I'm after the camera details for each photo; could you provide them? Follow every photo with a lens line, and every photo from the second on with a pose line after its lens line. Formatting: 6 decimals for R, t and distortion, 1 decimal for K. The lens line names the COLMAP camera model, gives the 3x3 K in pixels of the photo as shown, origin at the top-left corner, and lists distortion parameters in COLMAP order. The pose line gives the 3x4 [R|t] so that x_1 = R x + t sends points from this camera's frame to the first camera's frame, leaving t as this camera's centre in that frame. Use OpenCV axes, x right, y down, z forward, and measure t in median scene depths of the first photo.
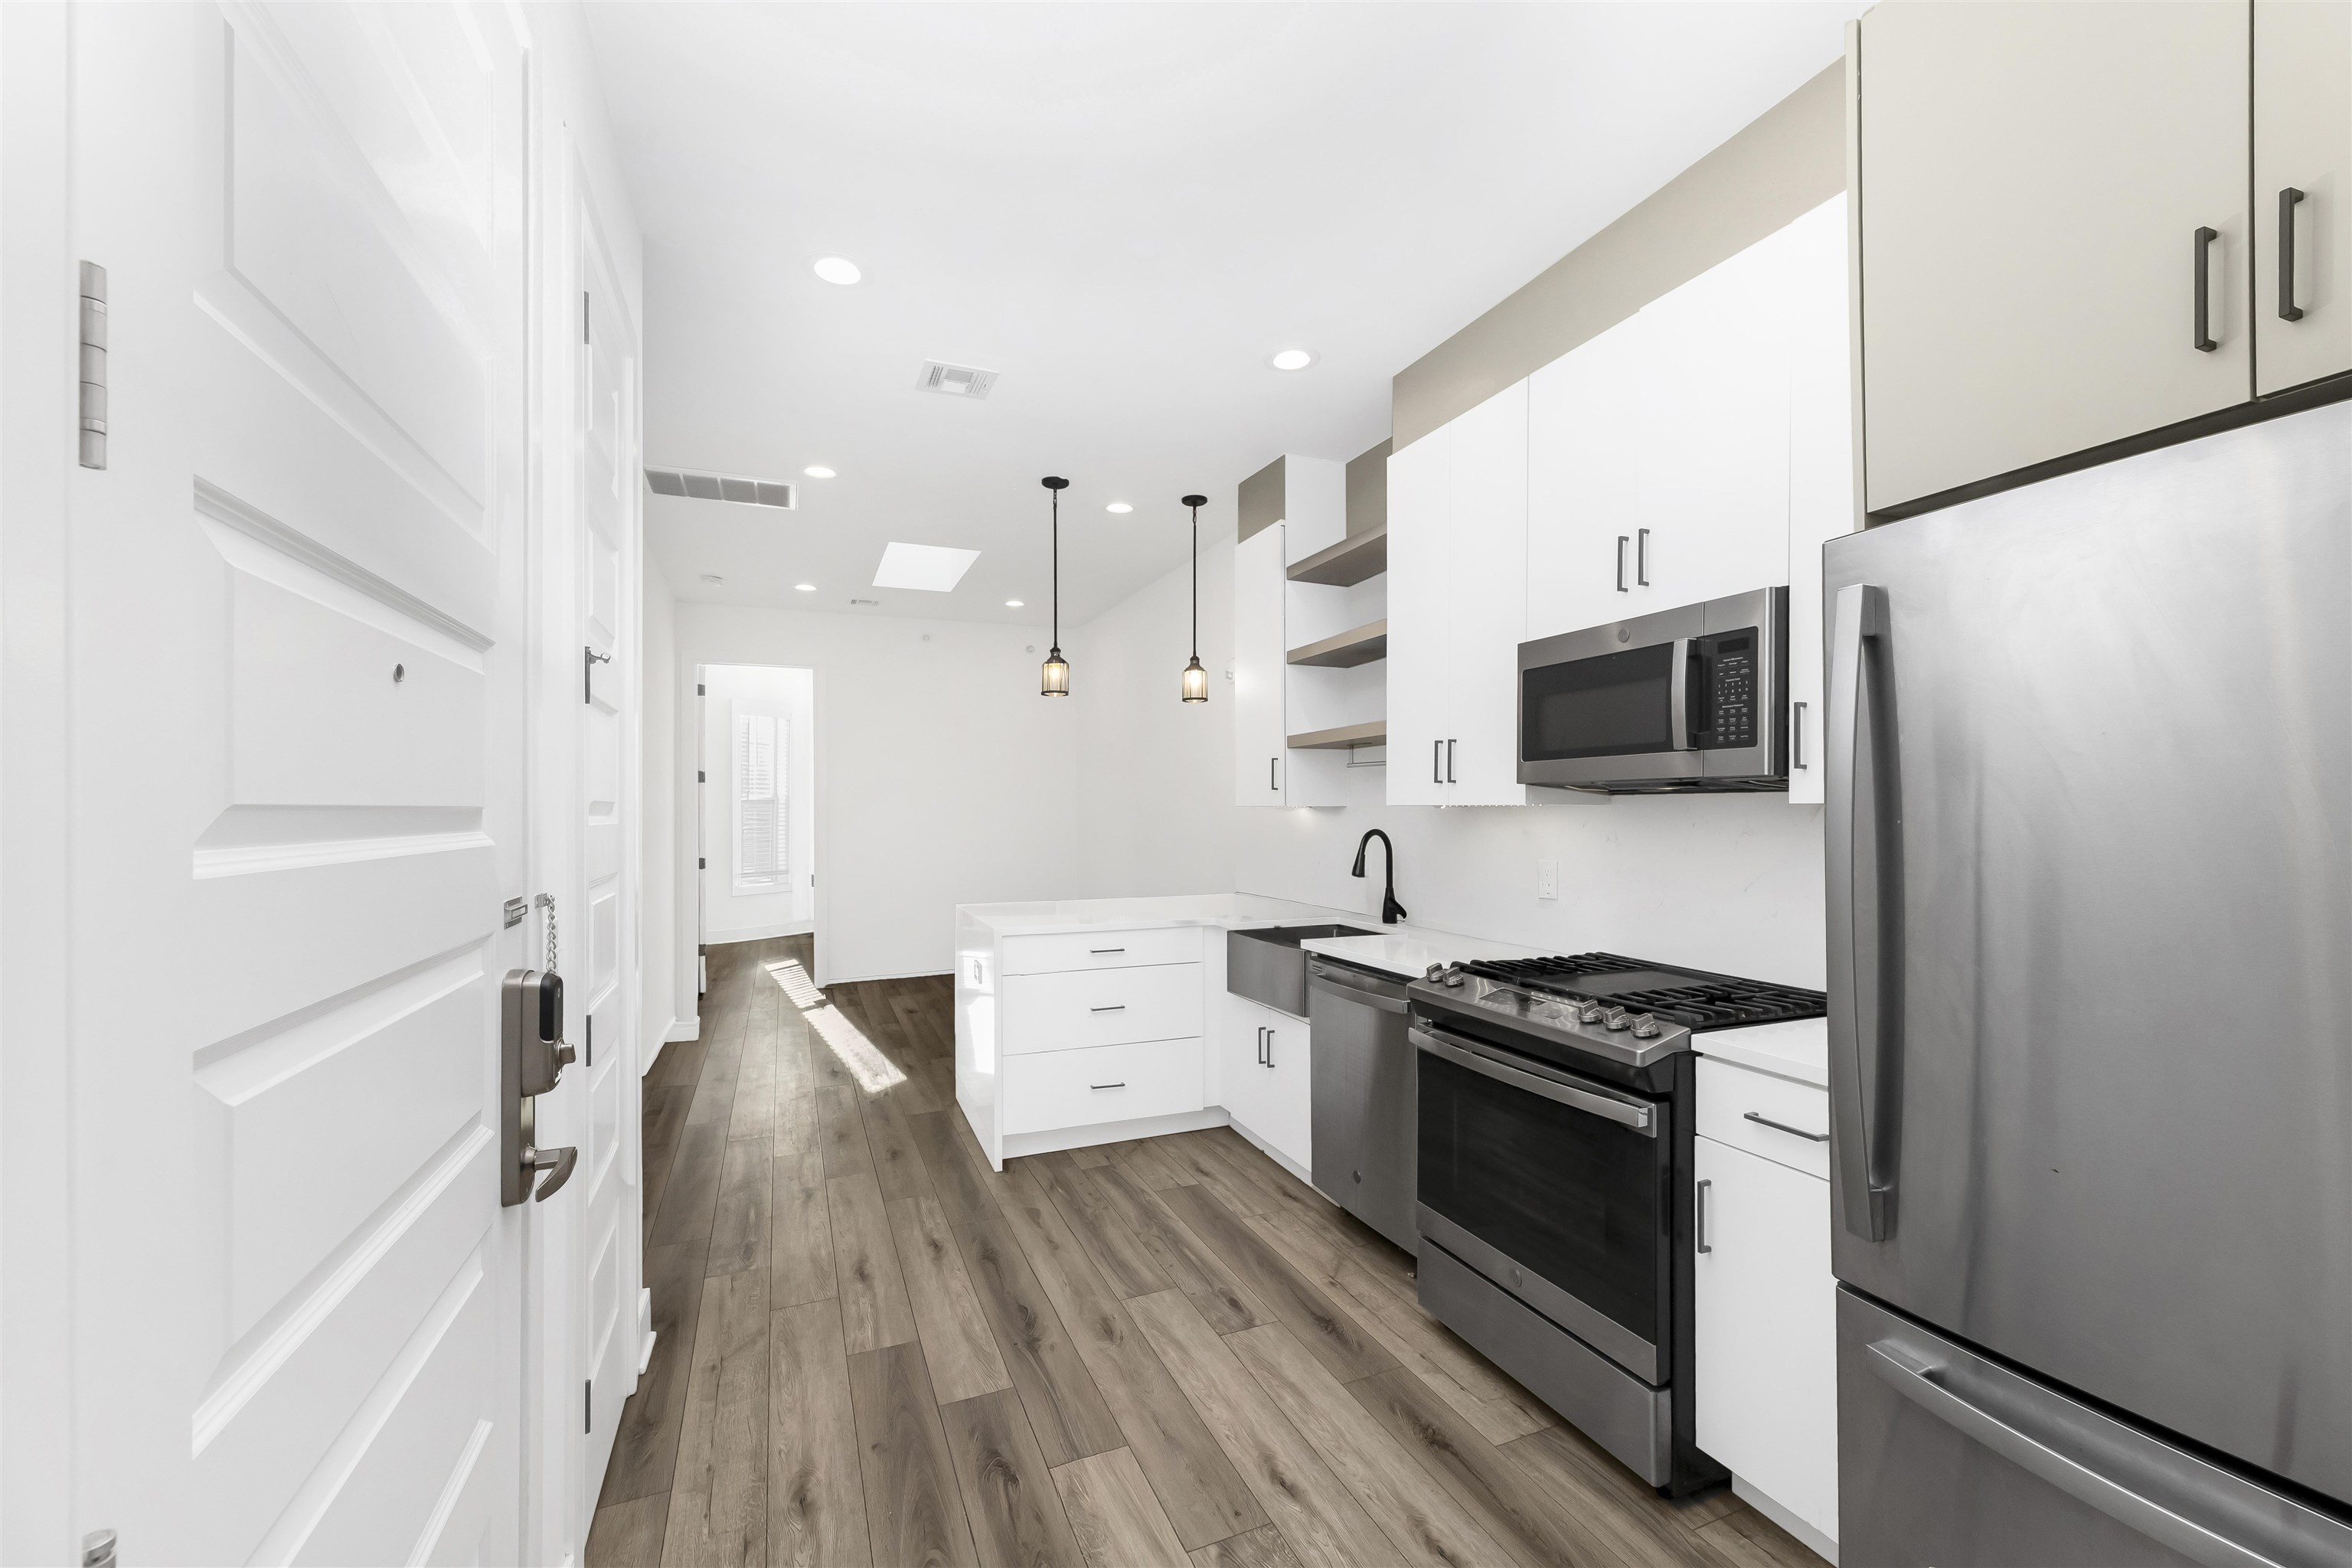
lens RADIAL K [[963.3, 0, 1176.7], [0, 963.3, 797.4], [0, 0, 1]] dist [-0.000166, -0.000015]
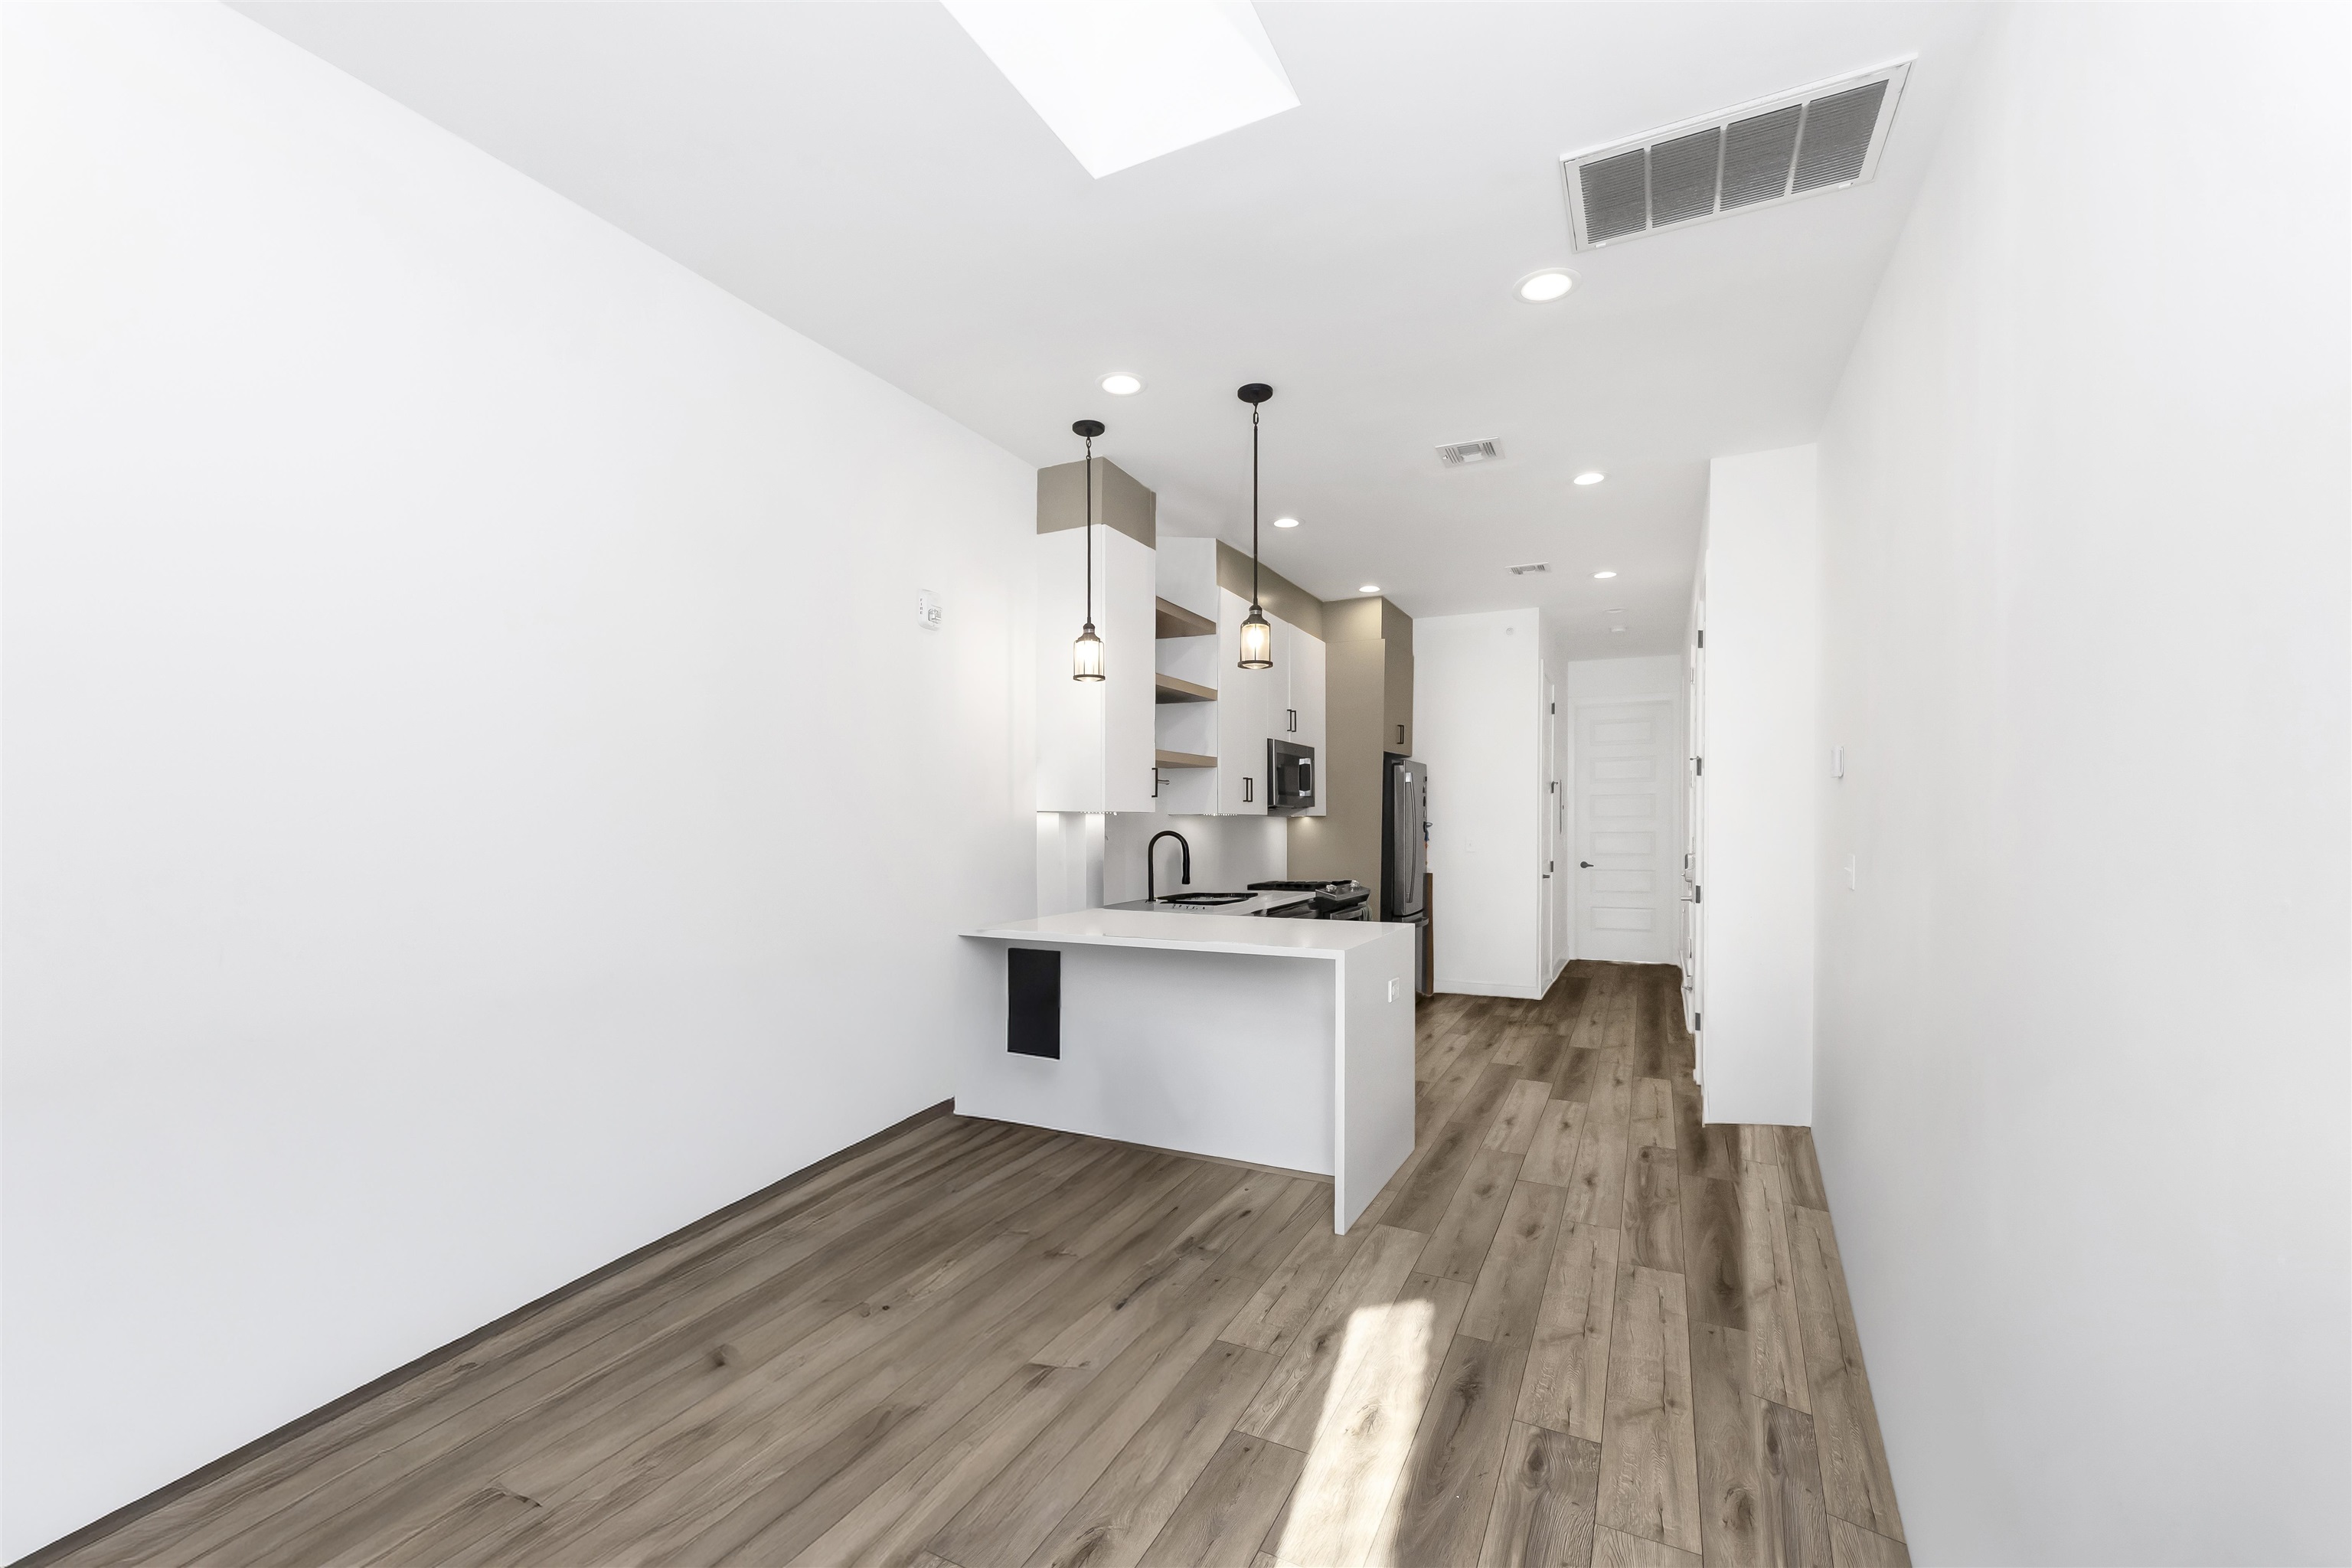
lens RADIAL K [[963.3, 0, 1177.3], [0, 963.3, 829.9], [0, 0, 1]] dist [-0.000166, -0.000015]
pose [[-0.659945, -0.001018, 0.751313, -1.015334], [-0.004406, 0.999987, -0.002515, 0.044216], [-0.751301, -0.004970, -0.659941, 2.360727]]
